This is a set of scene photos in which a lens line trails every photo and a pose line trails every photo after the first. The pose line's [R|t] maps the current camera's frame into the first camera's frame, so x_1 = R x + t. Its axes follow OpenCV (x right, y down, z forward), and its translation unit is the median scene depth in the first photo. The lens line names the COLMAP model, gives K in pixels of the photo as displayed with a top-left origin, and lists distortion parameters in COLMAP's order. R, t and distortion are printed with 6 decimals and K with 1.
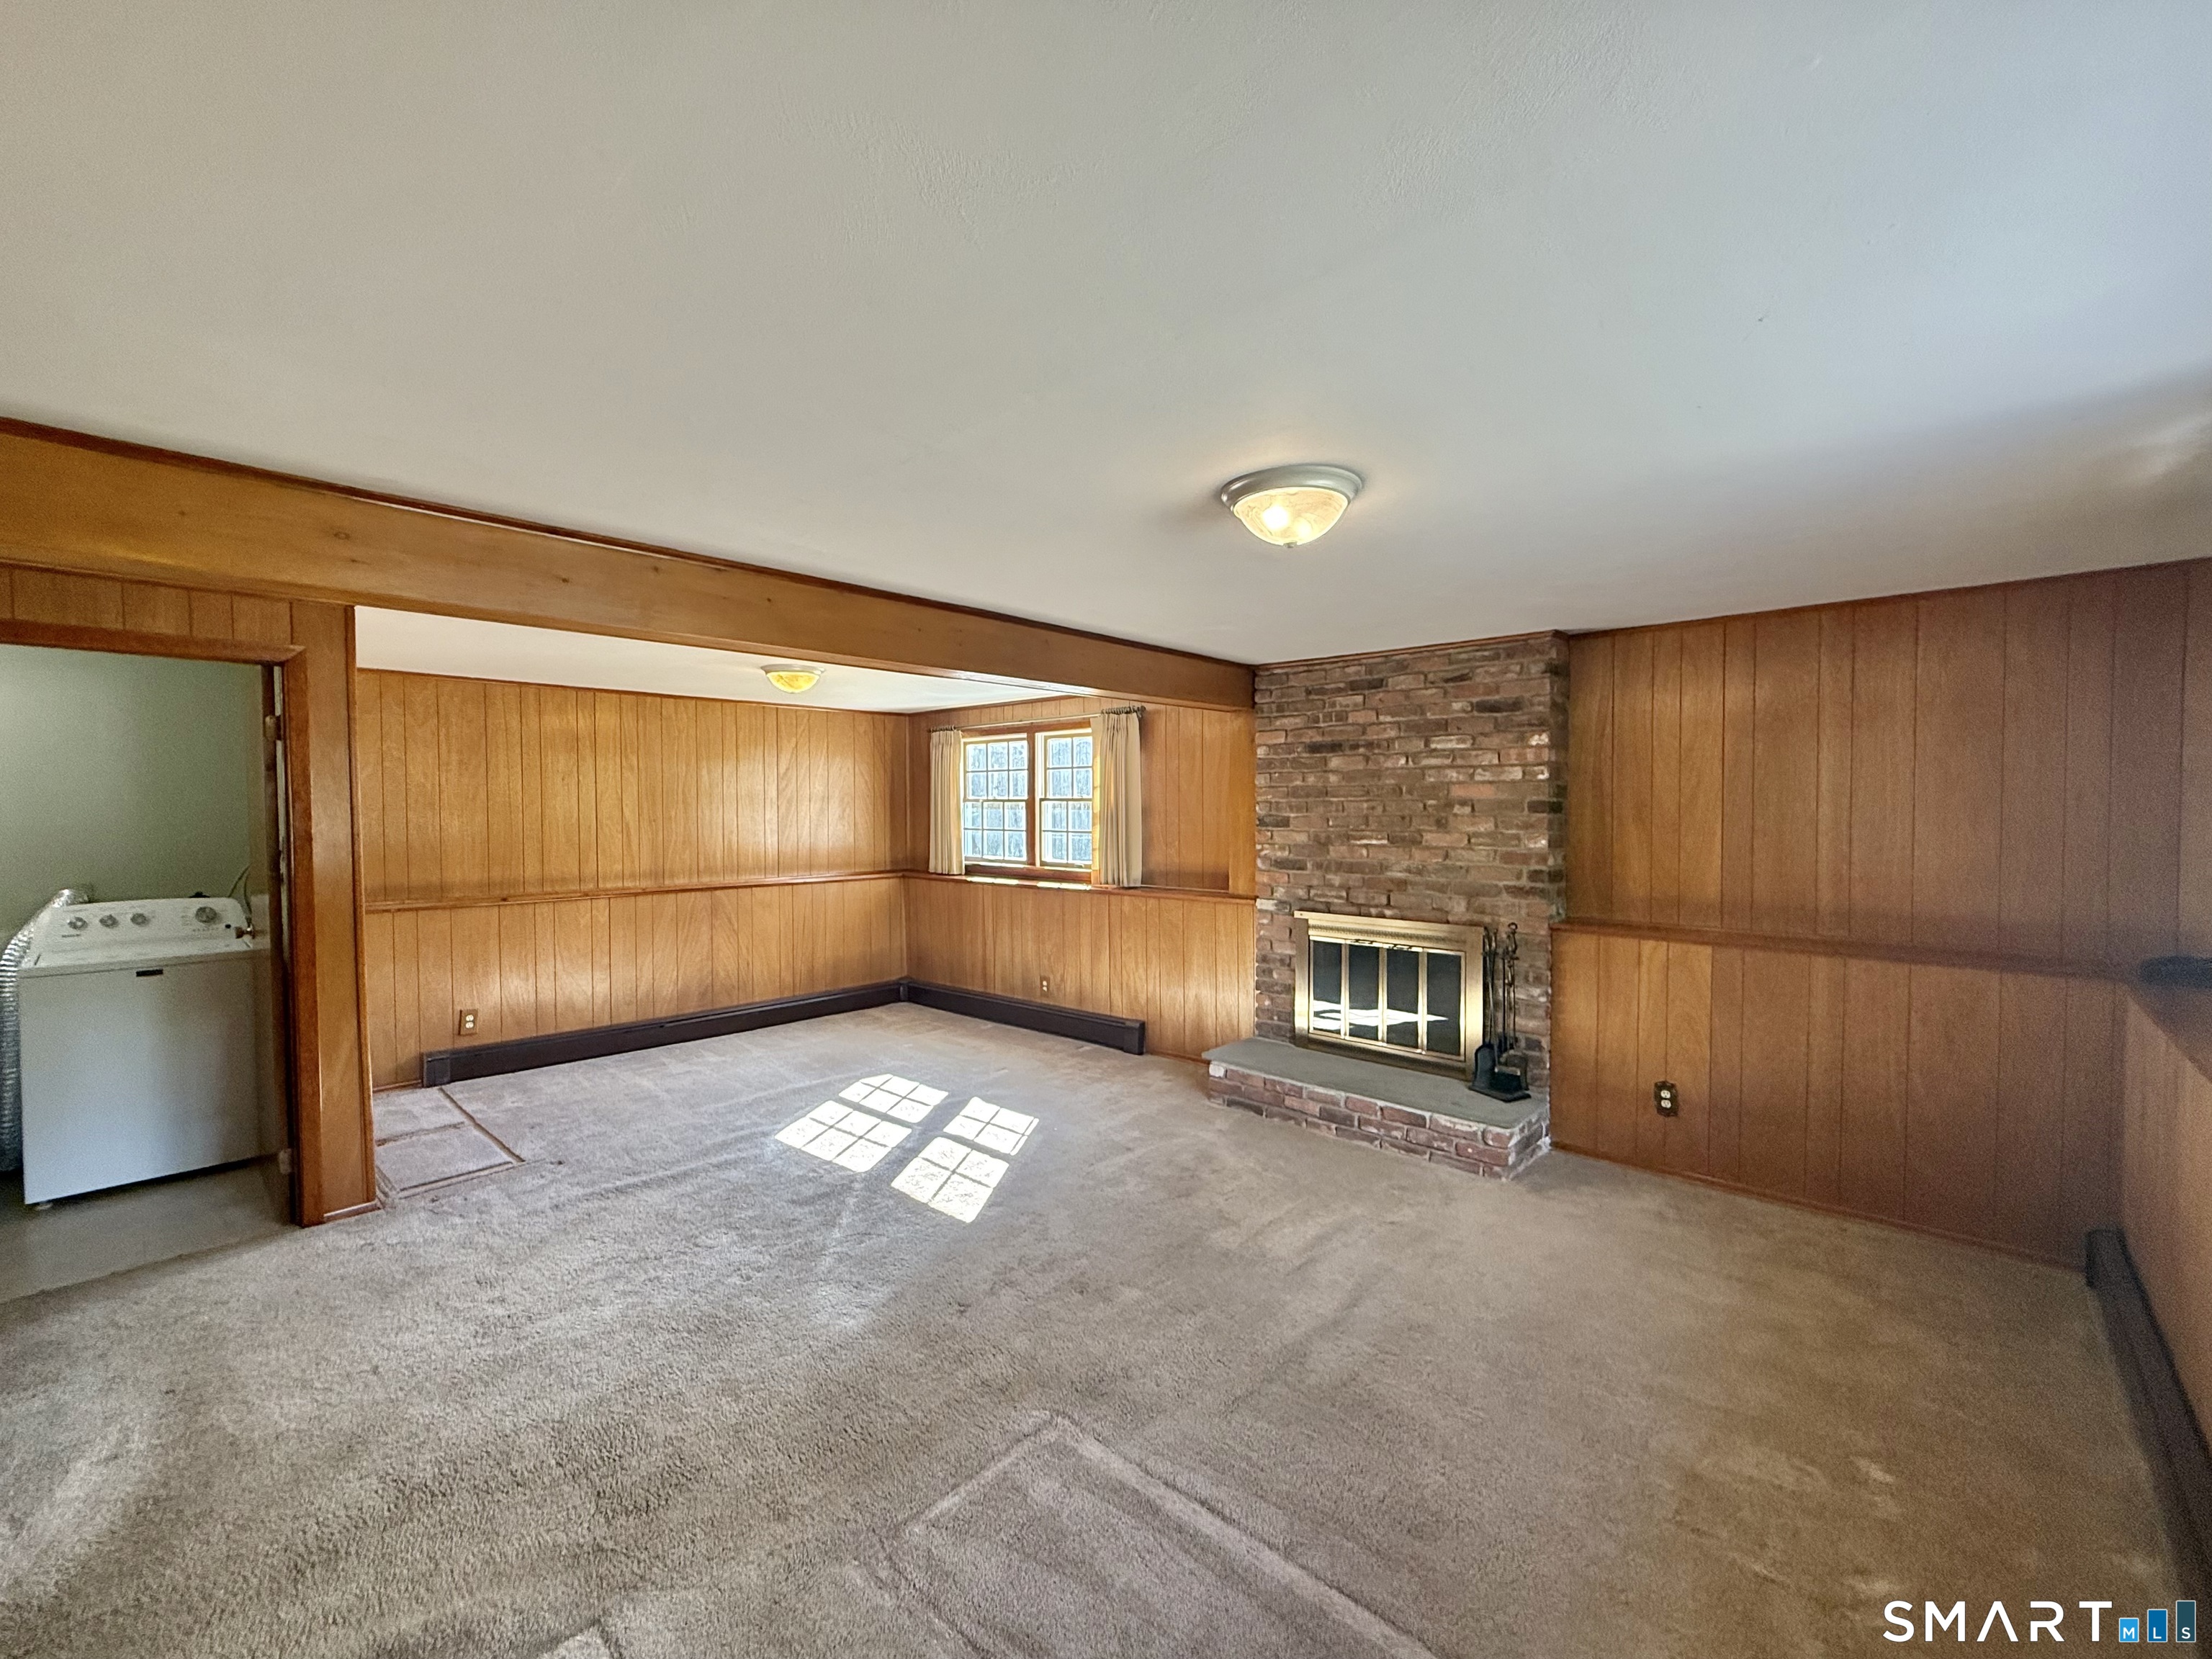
lens RADIAL K [[912.2, 0, 1106.0], [0, 912.2, 829.5], [0, 0, 1]] dist [-0.000263, -0.000017]
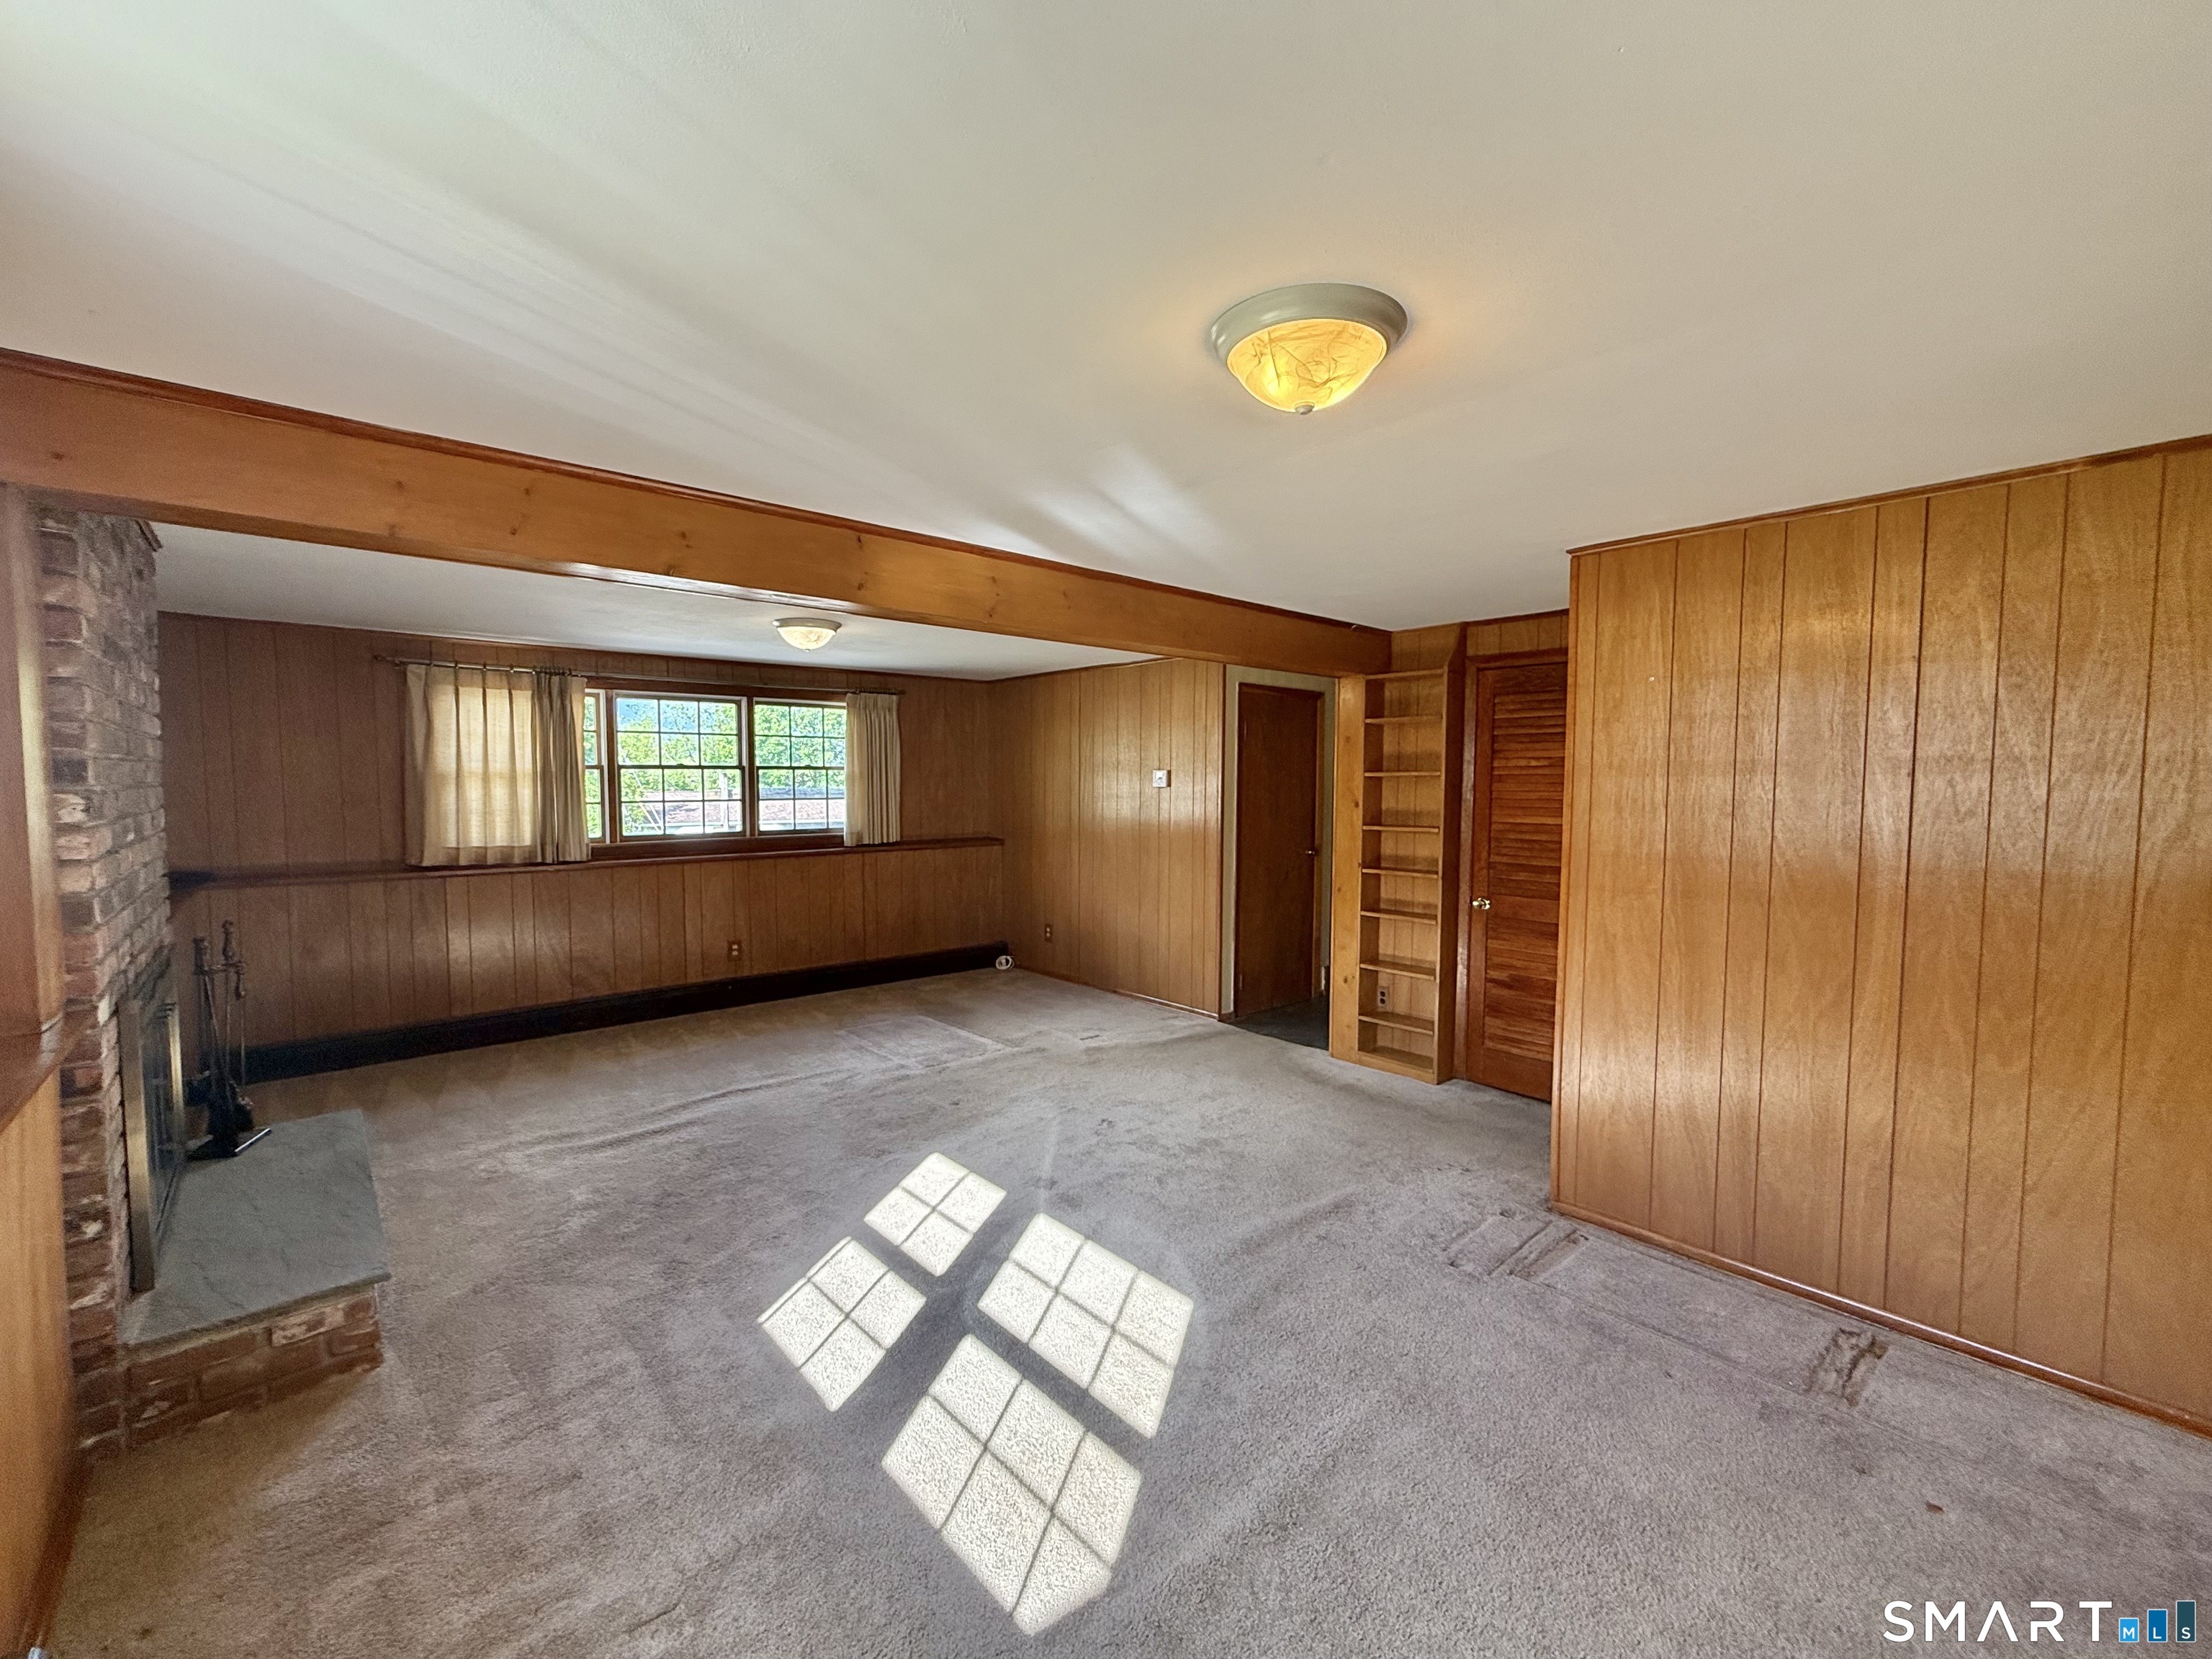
lens RADIAL K [[912.2, 0, 1106.0], [0, 912.2, 829.5], [0, 0, 1]] dist [-0.000263, -0.000017]
pose [[-0.994337, -0.006705, 0.106059, -0.337333], [0.001895, 0.996730, 0.080787, -0.033705], [-0.106253, 0.080531, -0.991073, 1.468505]]
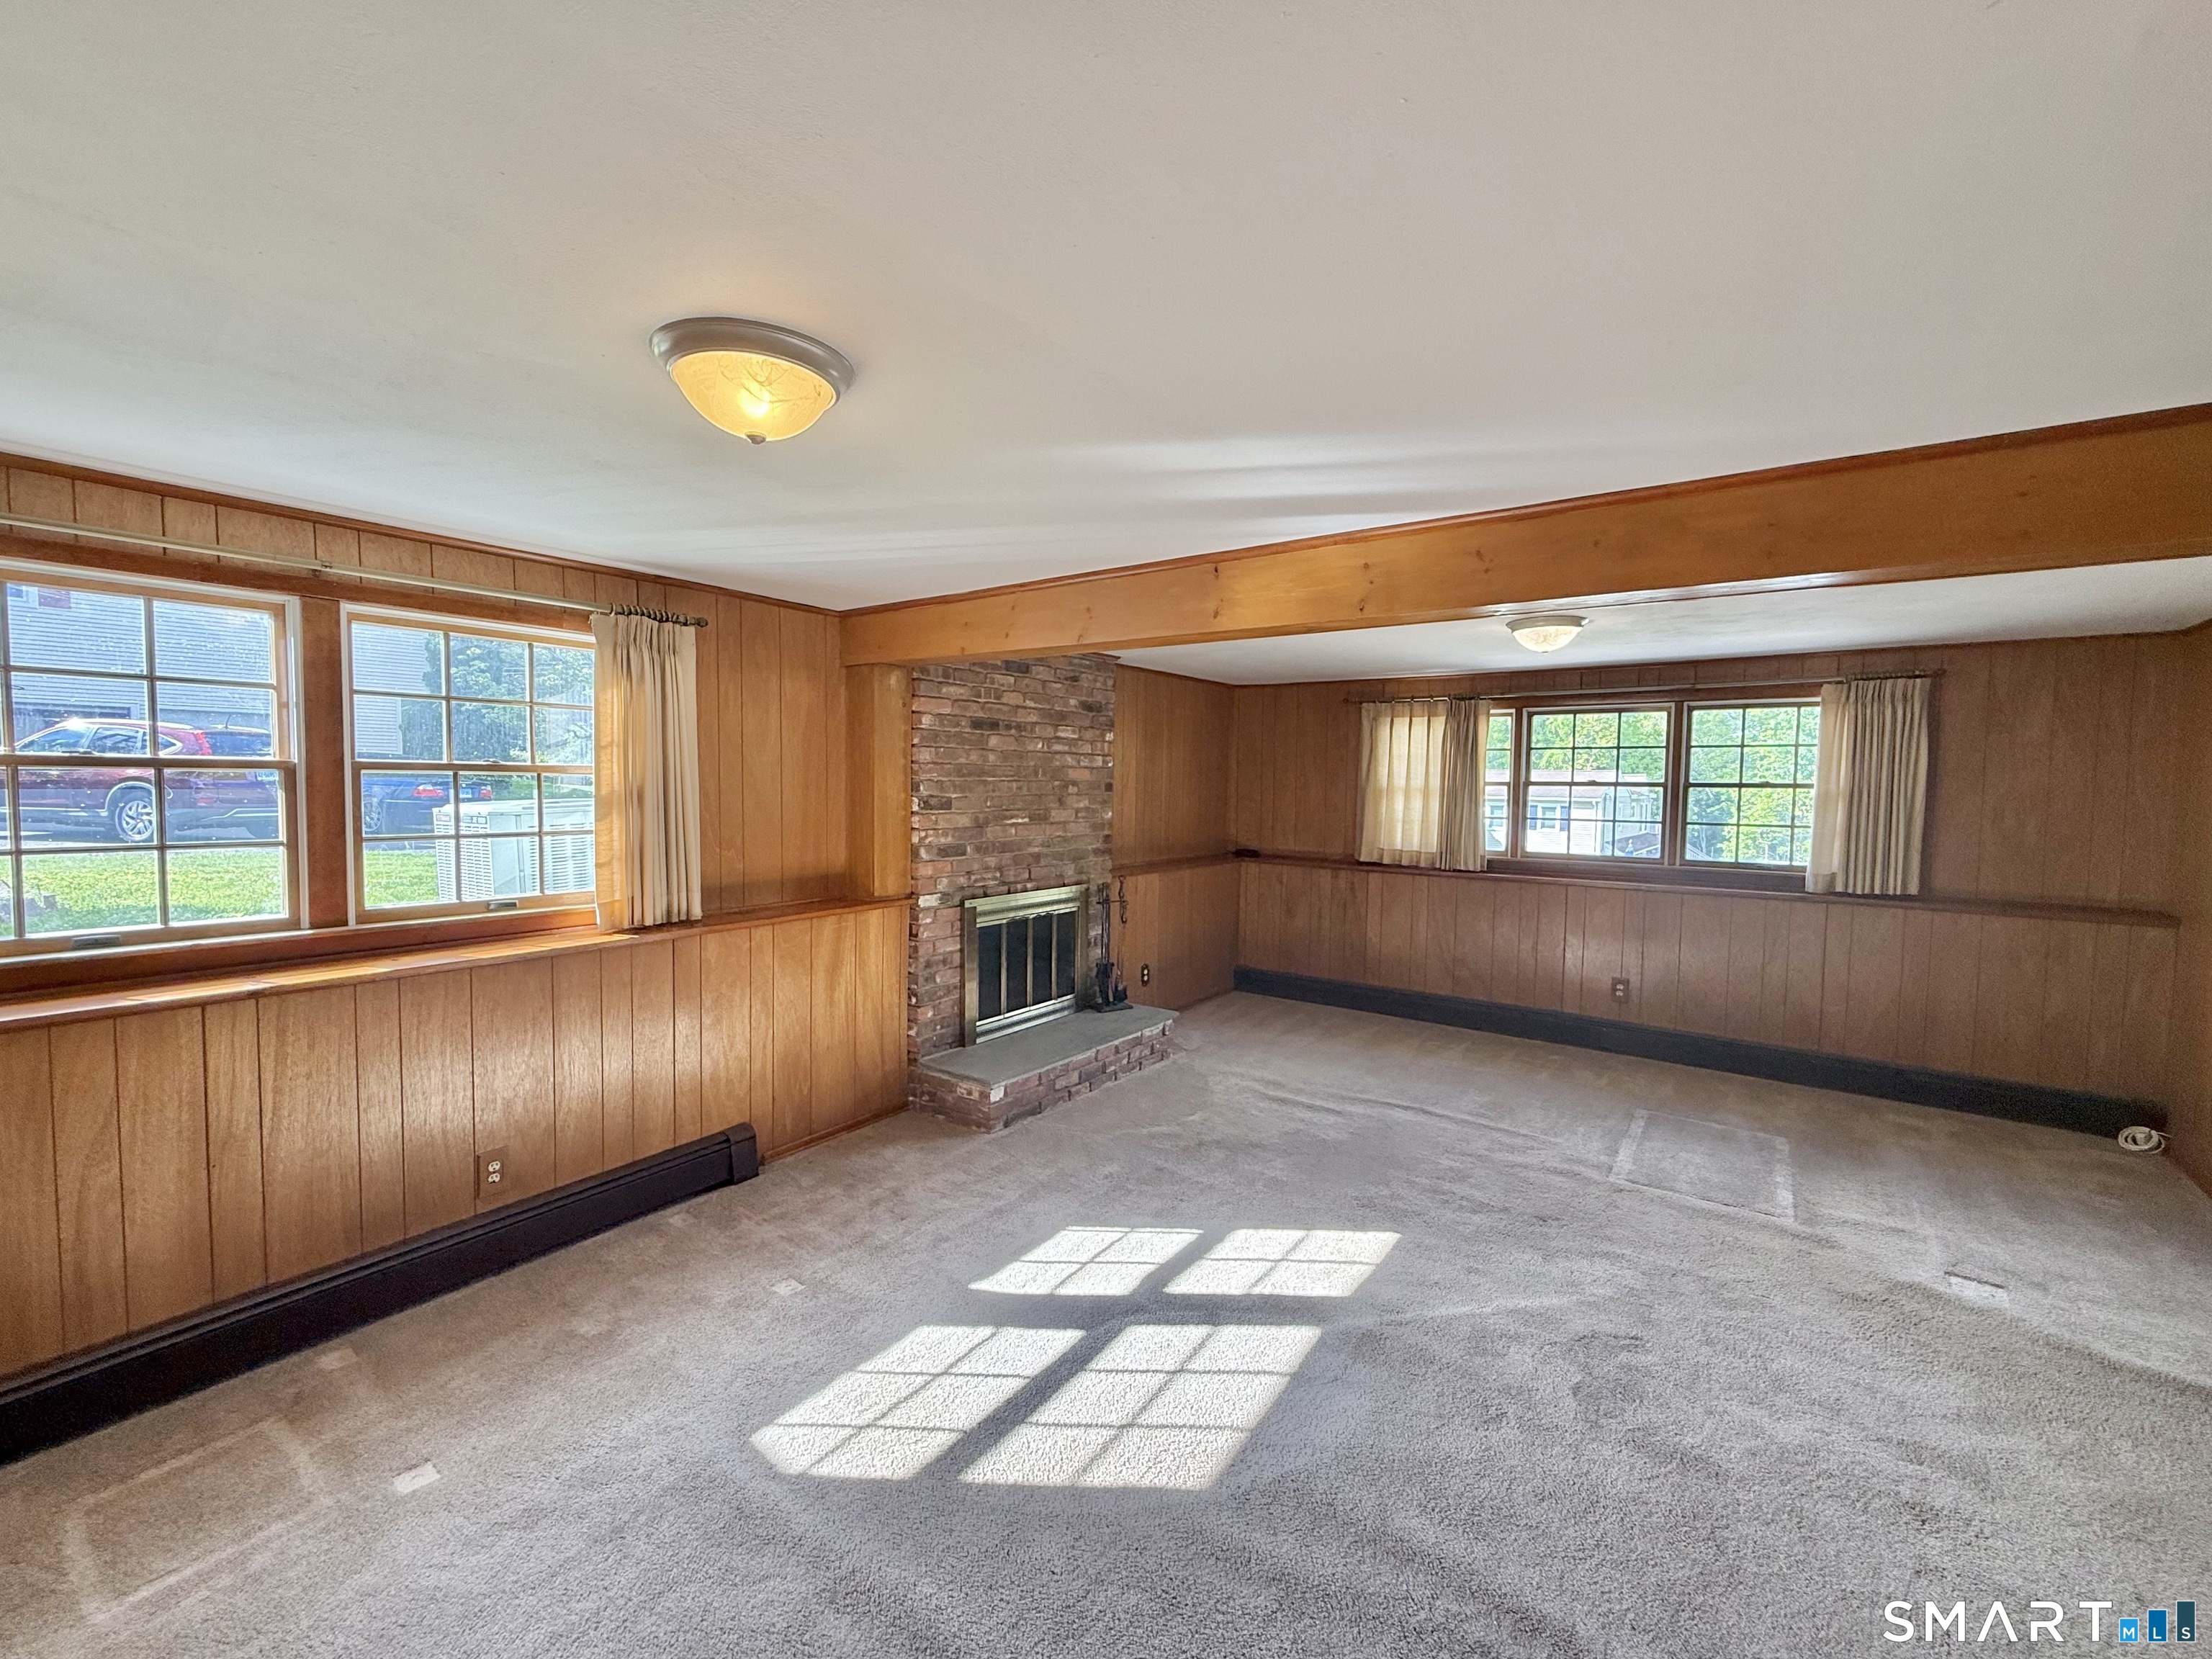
lens RADIAL K [[912.2, 0, 1106.0], [0, 912.2, 829.5], [0, 0, 1]] dist [-0.000263, -0.000017]
pose [[-0.110874, -0.054152, 0.992358, -0.745842], [0.011262, 0.998382, 0.055739, -0.032751], [-0.993771, 0.017356, -0.110085, 1.008473]]
